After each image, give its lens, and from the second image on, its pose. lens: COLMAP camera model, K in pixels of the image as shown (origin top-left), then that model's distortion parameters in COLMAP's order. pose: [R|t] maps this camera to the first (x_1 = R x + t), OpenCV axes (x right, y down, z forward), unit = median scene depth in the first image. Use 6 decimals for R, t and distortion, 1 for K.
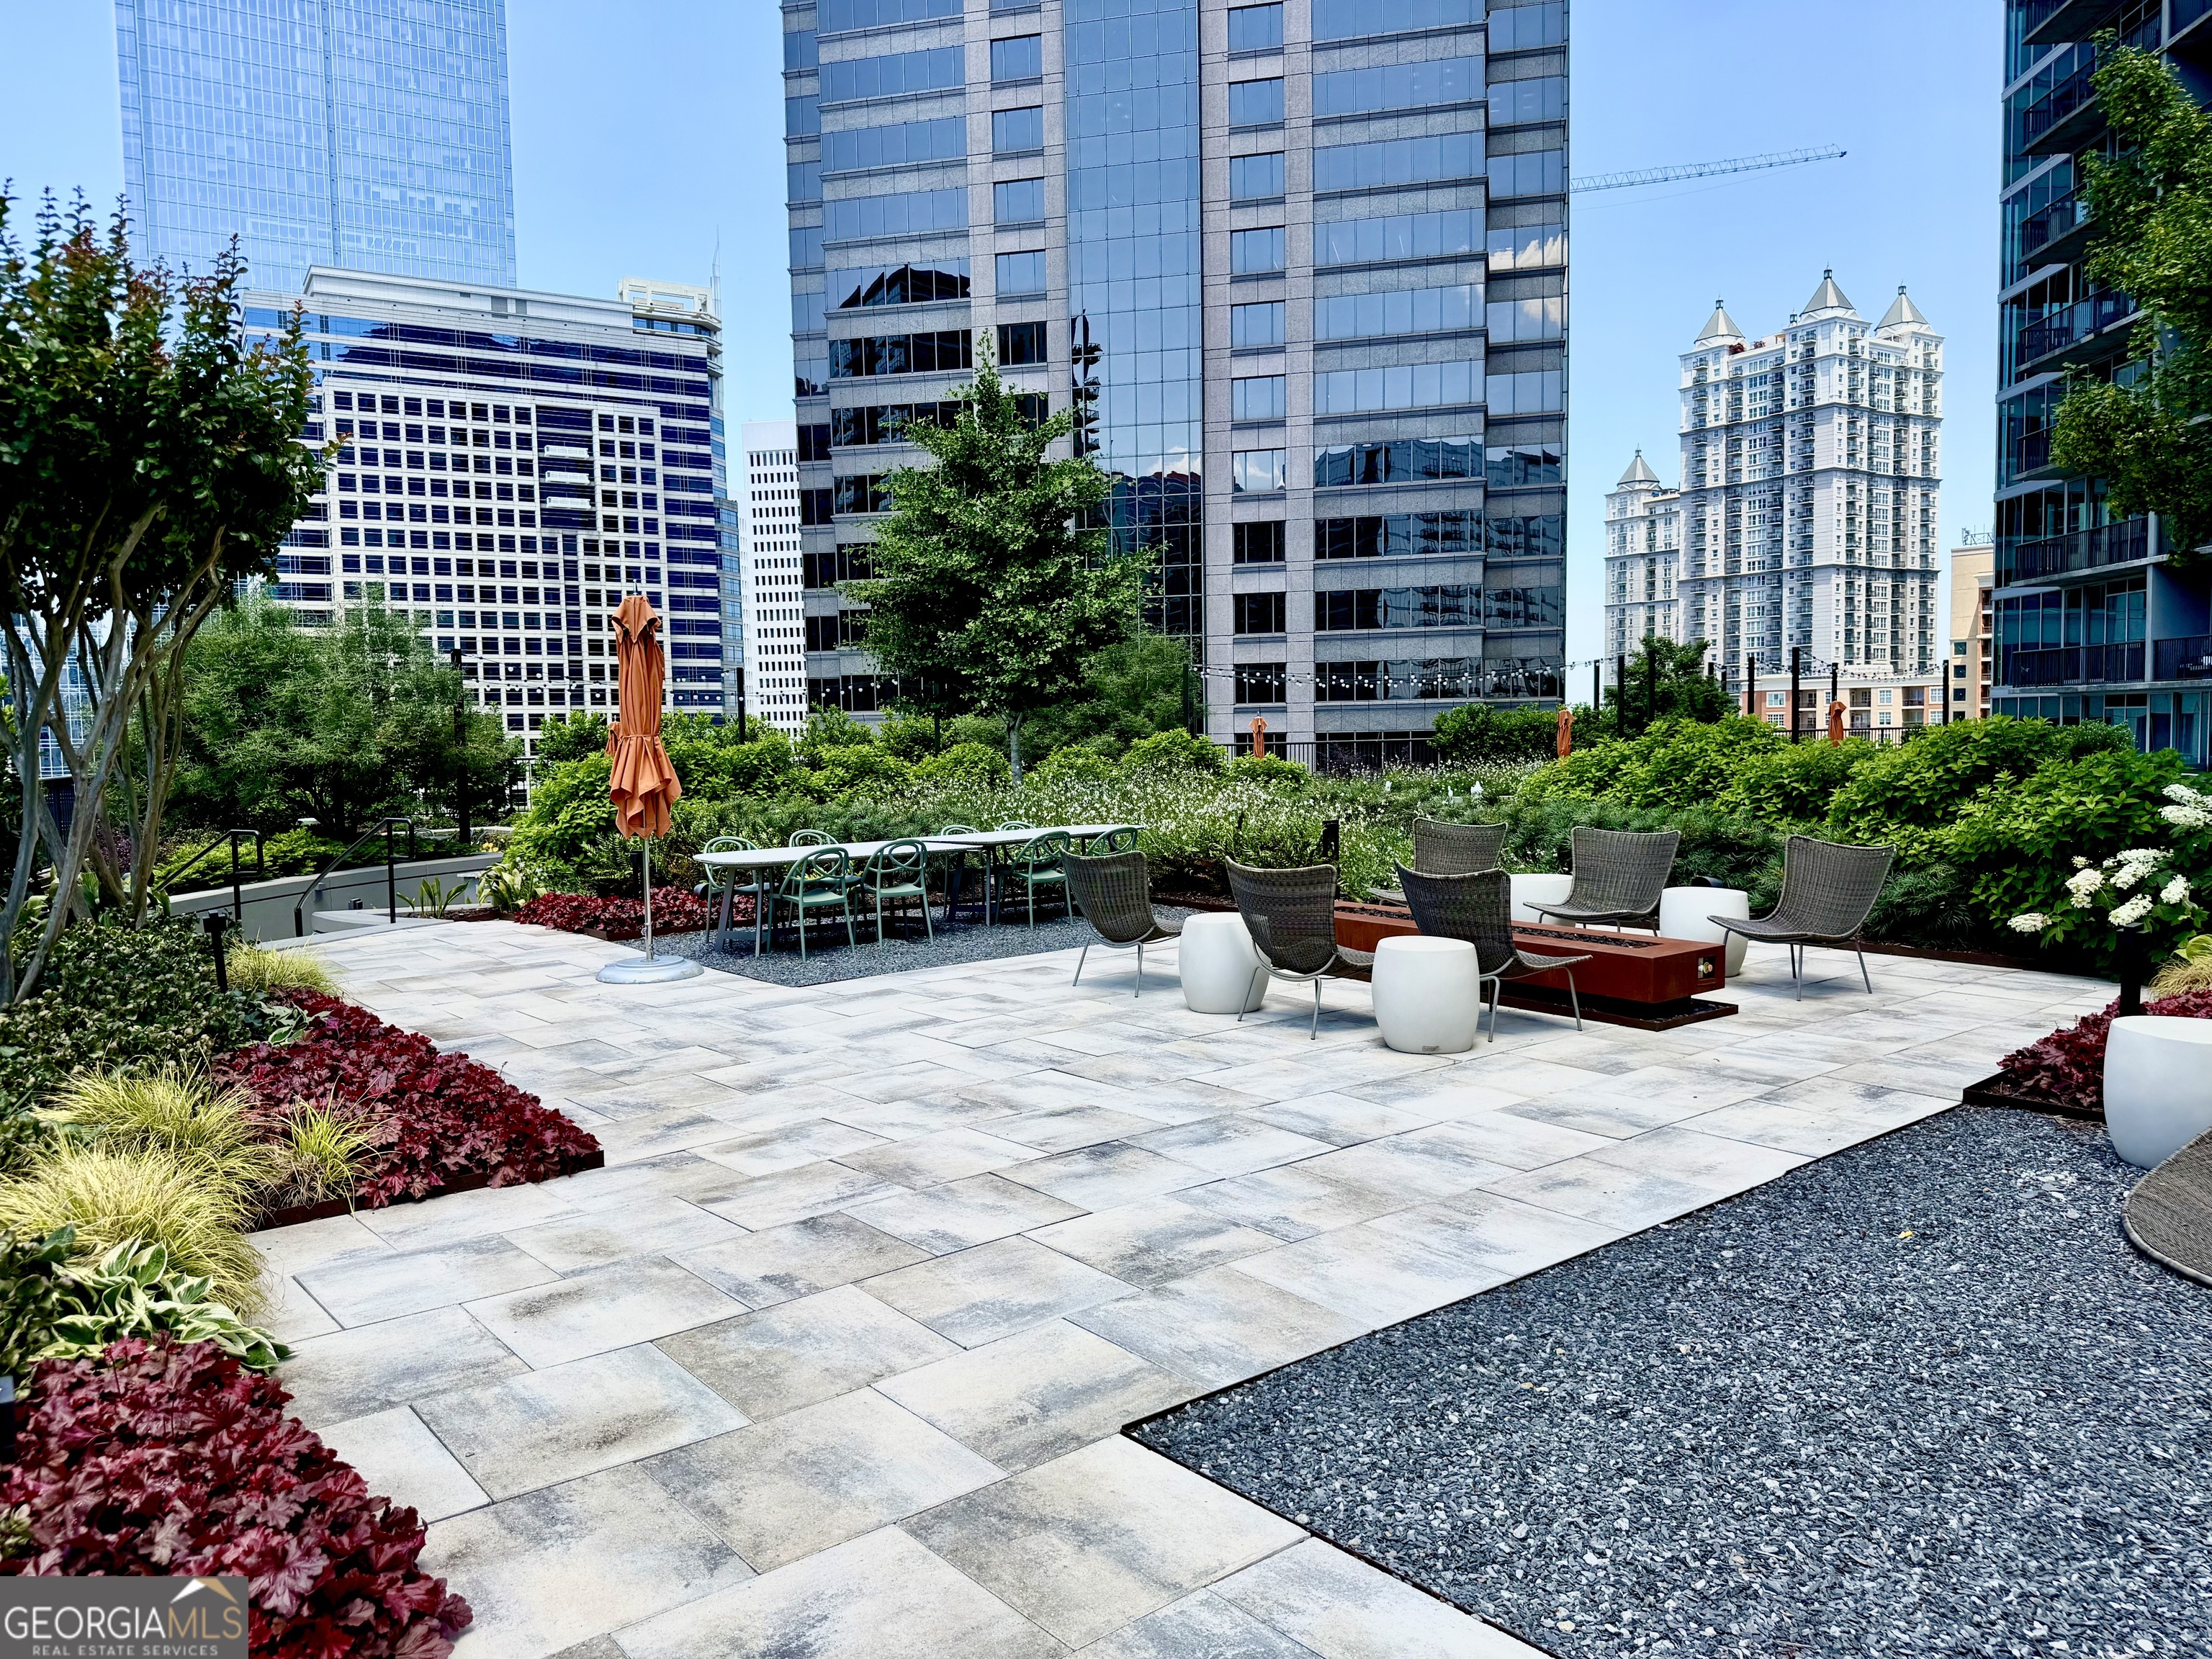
lens RADIAL K [[1570.0, 0, 1076.8], [0, 1570.0, 852.1], [0, 0, 1]] dist [0.010396, -0.029655]
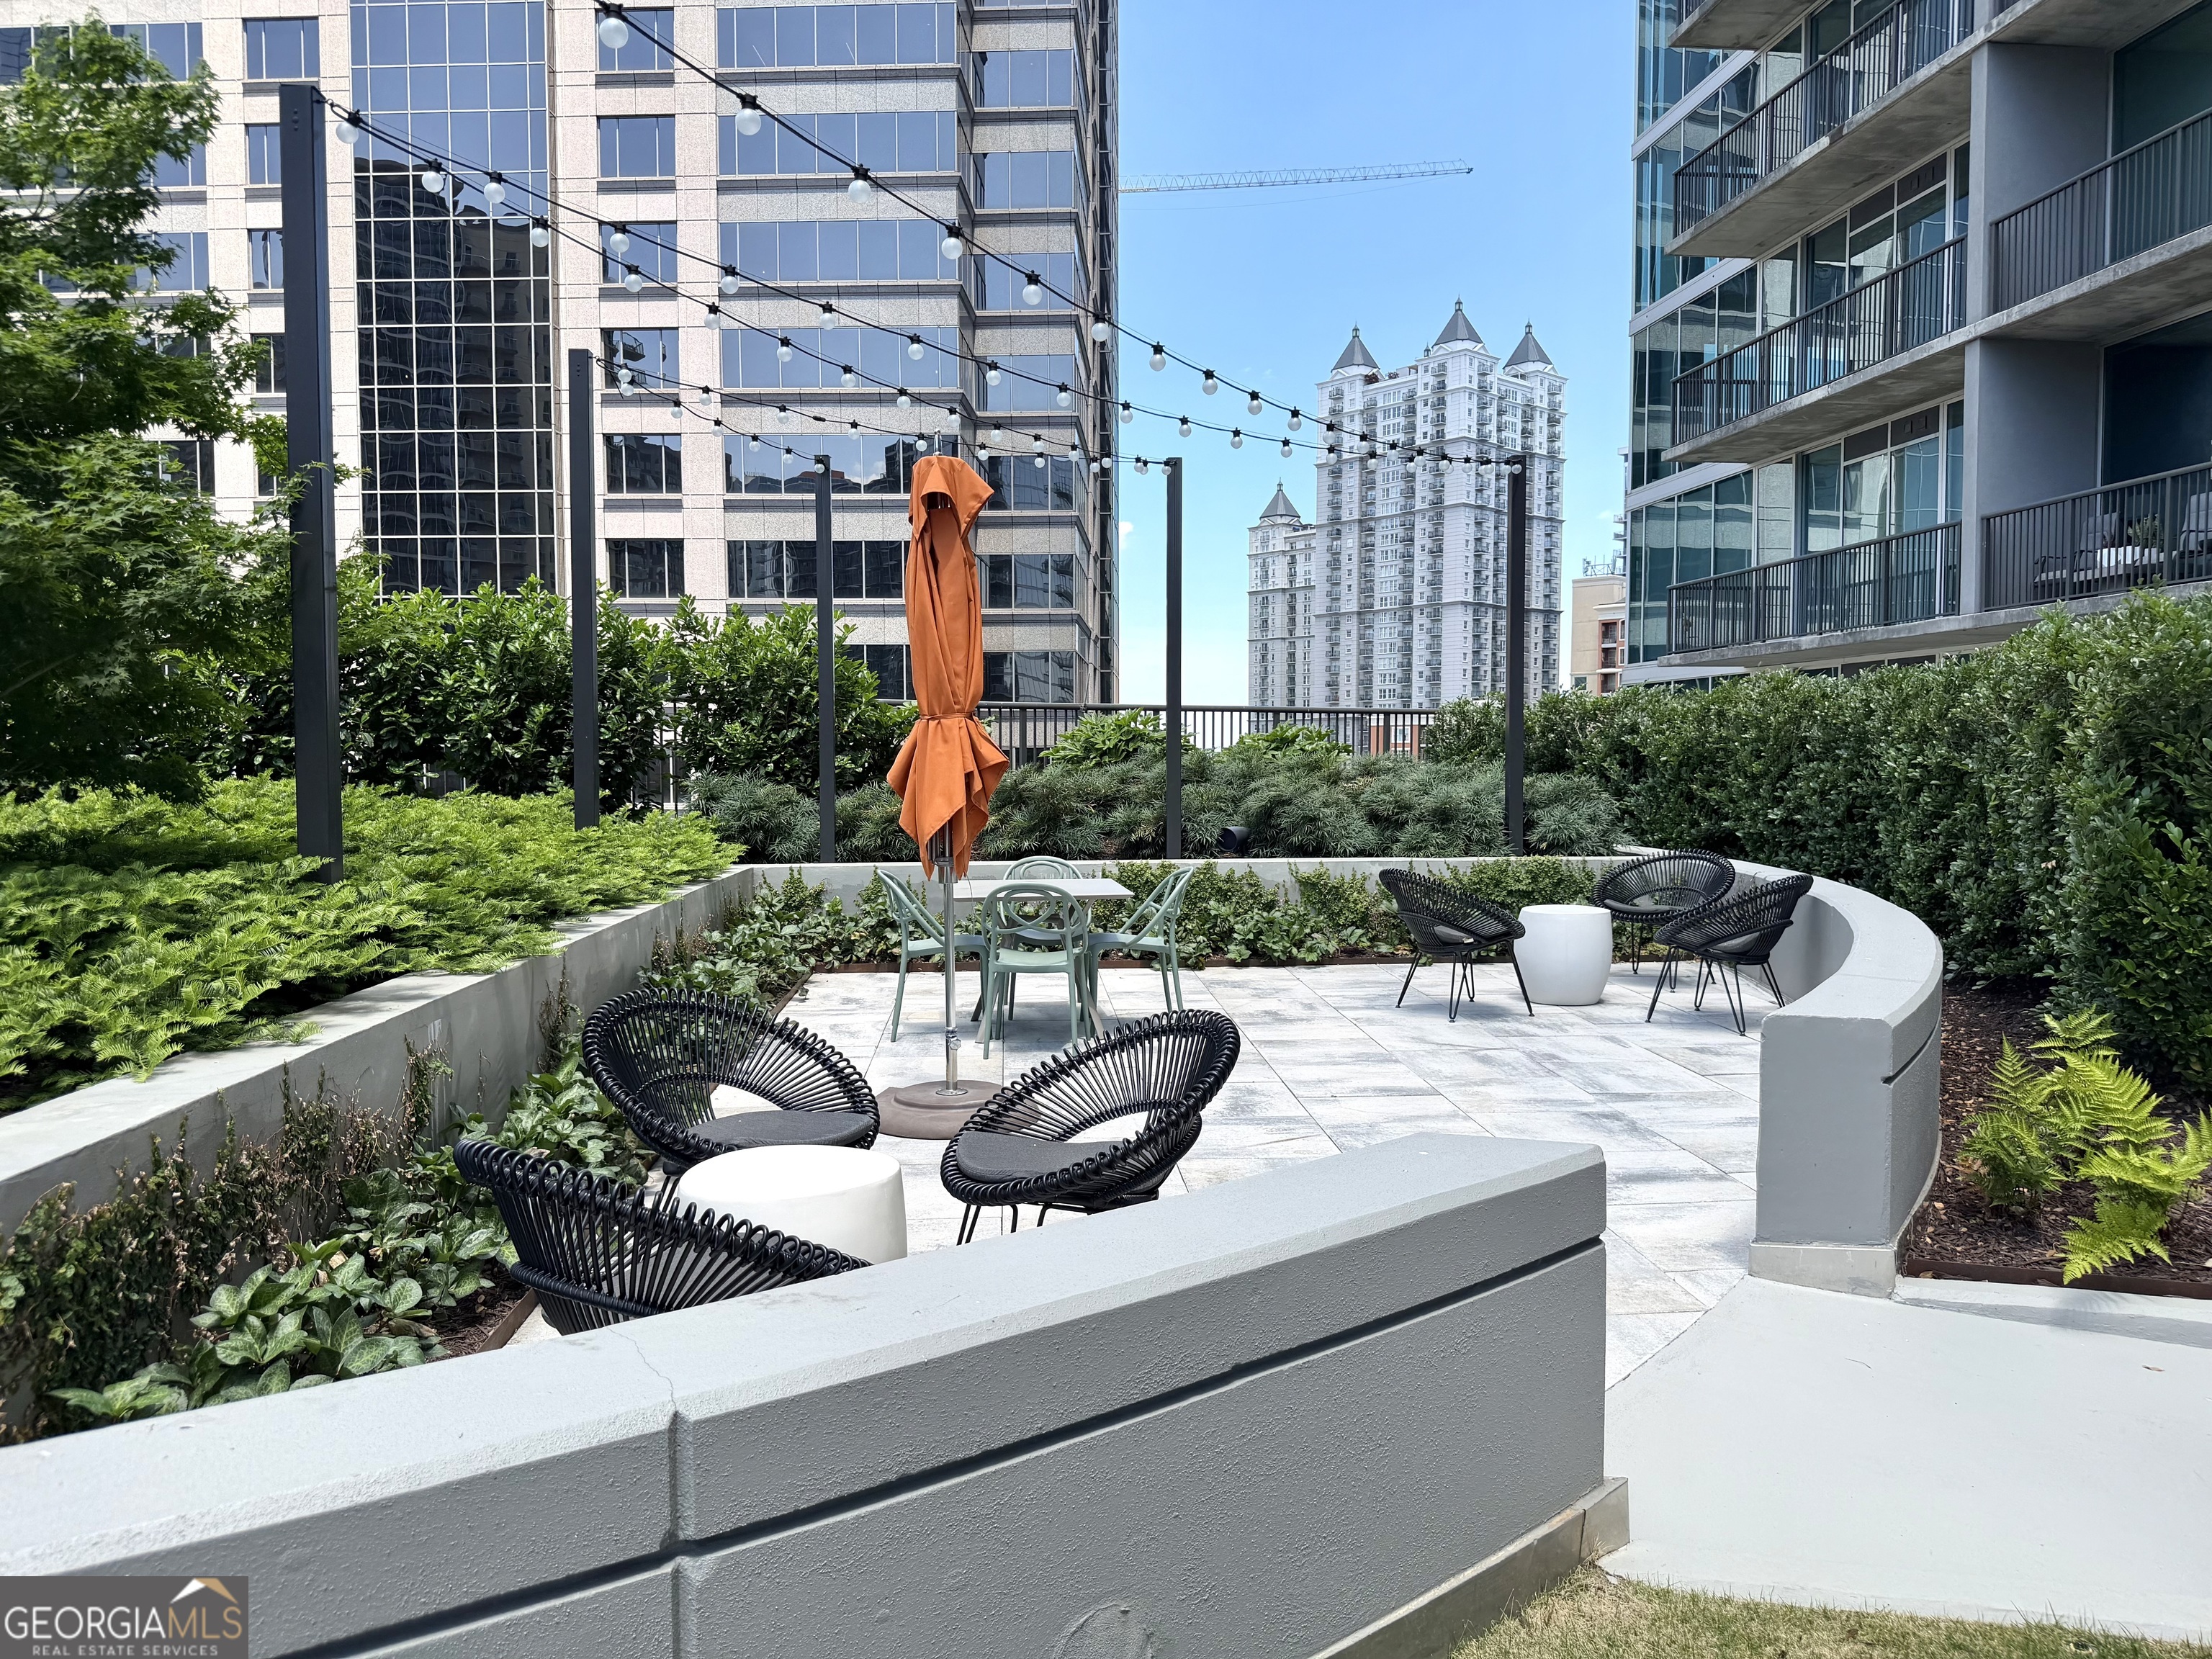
lens RADIAL K [[1570.0, 0, 1084.2], [0, 1570.0, 844.0], [0, 0, 1]] dist [0.010396, -0.029655]
pose [[0.978952, 0.014055, 0.203608, 0.135583], [-0.008742, 0.999598, -0.026968, -0.011874], [-0.203905, 0.024621, 0.978681, 0.237820]]
